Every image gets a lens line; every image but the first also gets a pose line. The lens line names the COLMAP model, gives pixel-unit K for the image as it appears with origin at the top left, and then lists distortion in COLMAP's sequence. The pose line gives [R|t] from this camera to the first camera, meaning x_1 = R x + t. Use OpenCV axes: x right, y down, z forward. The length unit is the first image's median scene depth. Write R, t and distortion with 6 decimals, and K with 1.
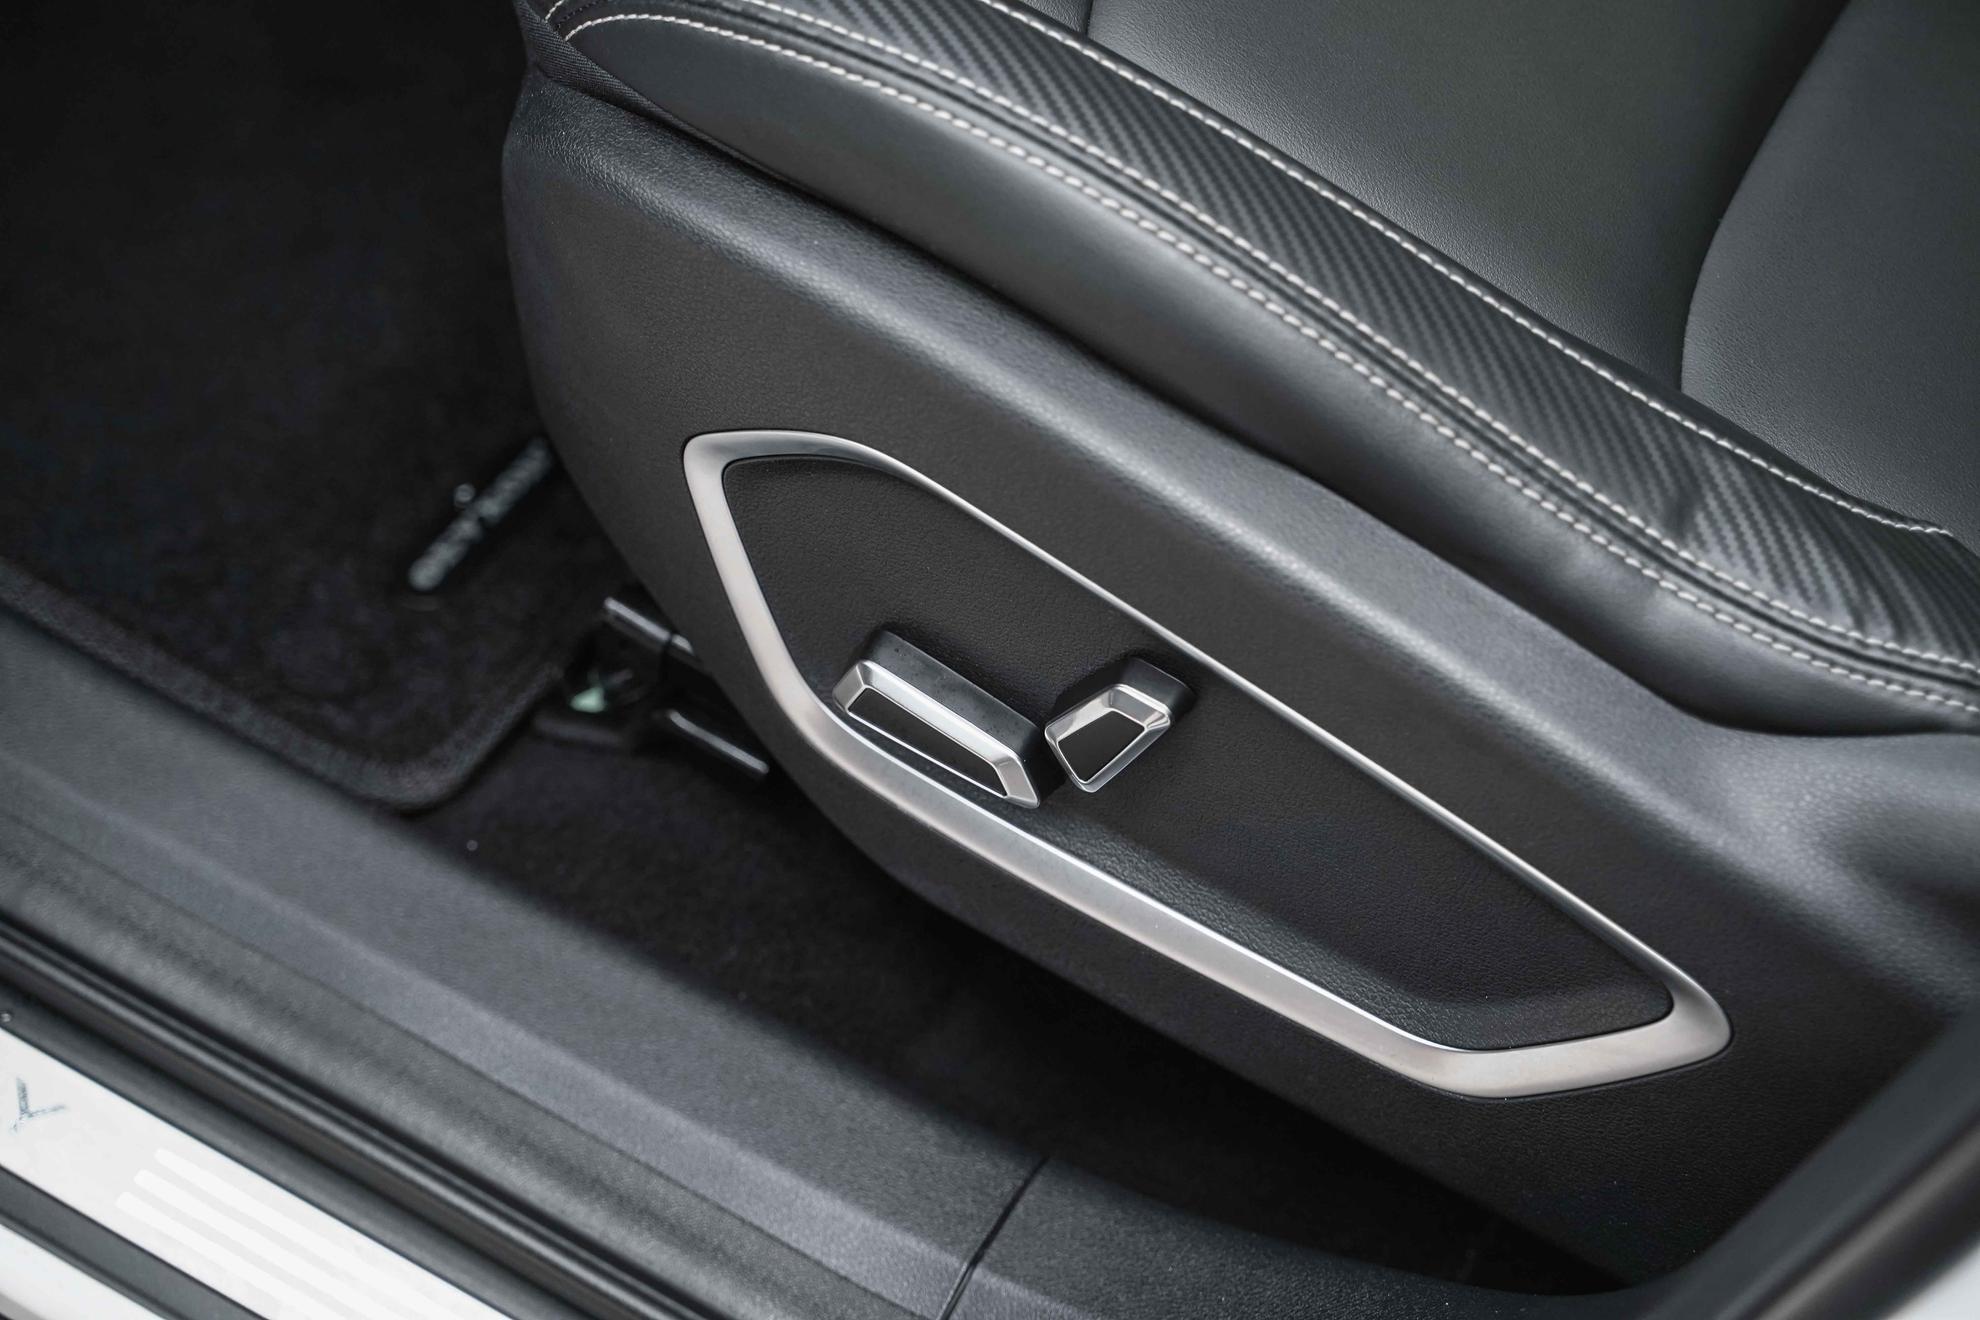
lens RADIAL K [[3695.5, 0, 990.0], [0, 3695.5, 660.0], [0, 0, 1]] dist [-0.043227, 0.191042]
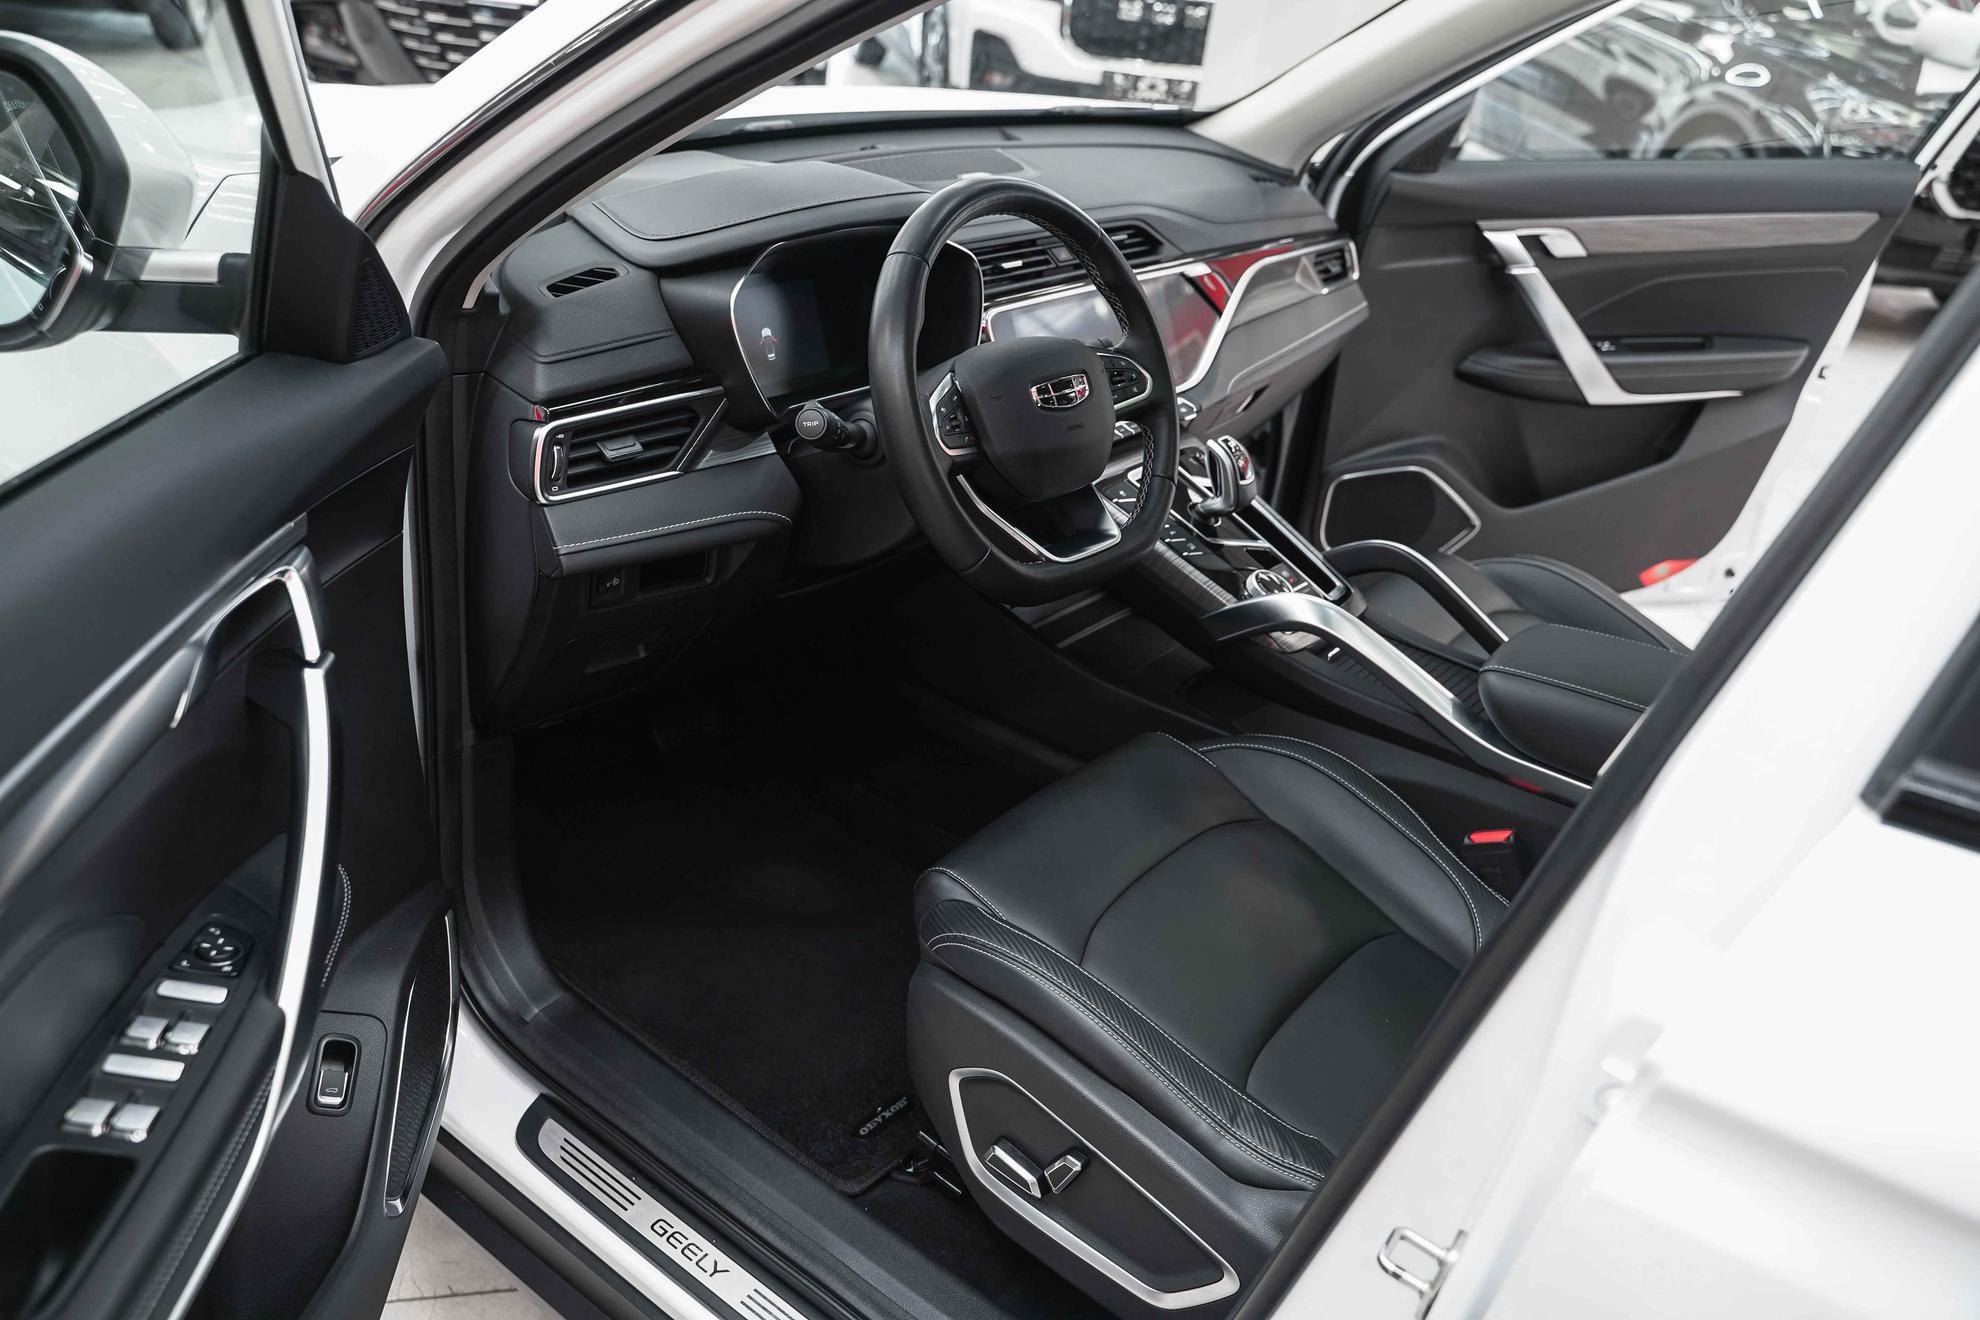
lens RADIAL K [[1574.8, 0, 996.8], [0, 1574.8, 657.9], [0, 0, 1]] dist [-0.006513, 0.003633]
pose [[0.990496, 0.095898, -0.098595, 0.065596], [-0.128116, 0.904079, -0.407711, 0.179099], [0.050039, 0.416467, 0.907773, -0.467468]]
